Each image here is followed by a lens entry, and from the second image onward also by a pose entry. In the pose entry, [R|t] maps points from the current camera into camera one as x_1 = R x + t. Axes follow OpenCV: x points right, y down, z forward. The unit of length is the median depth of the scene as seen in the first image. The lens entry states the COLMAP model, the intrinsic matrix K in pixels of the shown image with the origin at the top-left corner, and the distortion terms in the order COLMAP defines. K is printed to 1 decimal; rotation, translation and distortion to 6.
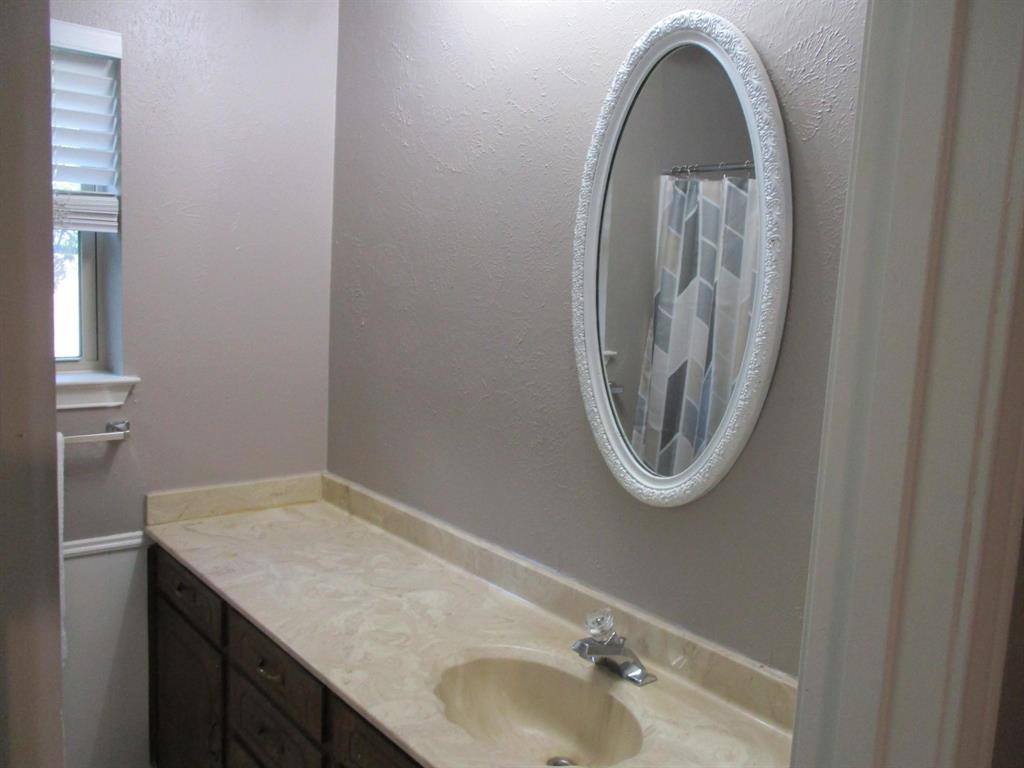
lens RADIAL K [[869.4, 0, 532.5], [0, 869.4, 382.6], [0, 0, 1]] dist [-0.000305, 0.001053]
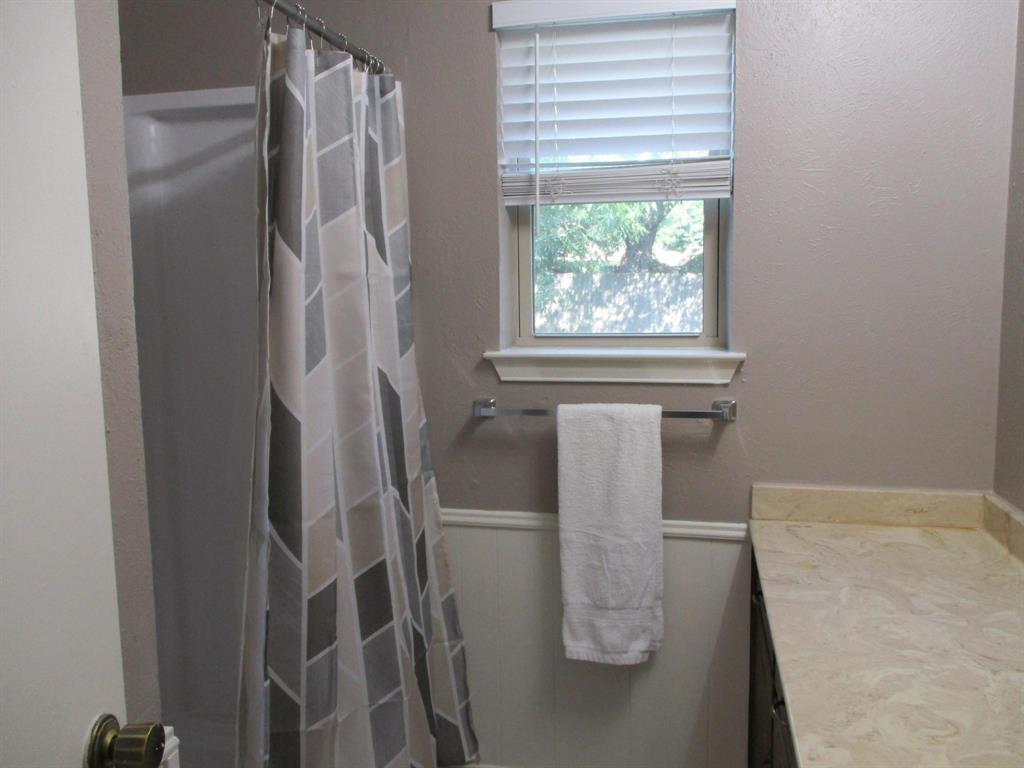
lens RADIAL K [[869.4, 0, 532.5], [0, 869.4, 382.6], [0, 0, 1]] dist [-0.000305, 0.001053]
pose [[0.610175, 0.031082, -0.791657, 0.132834], [-0.060912, 0.998113, -0.007761, 0.044648], [0.789922, 0.052957, 0.610916, 0.264939]]
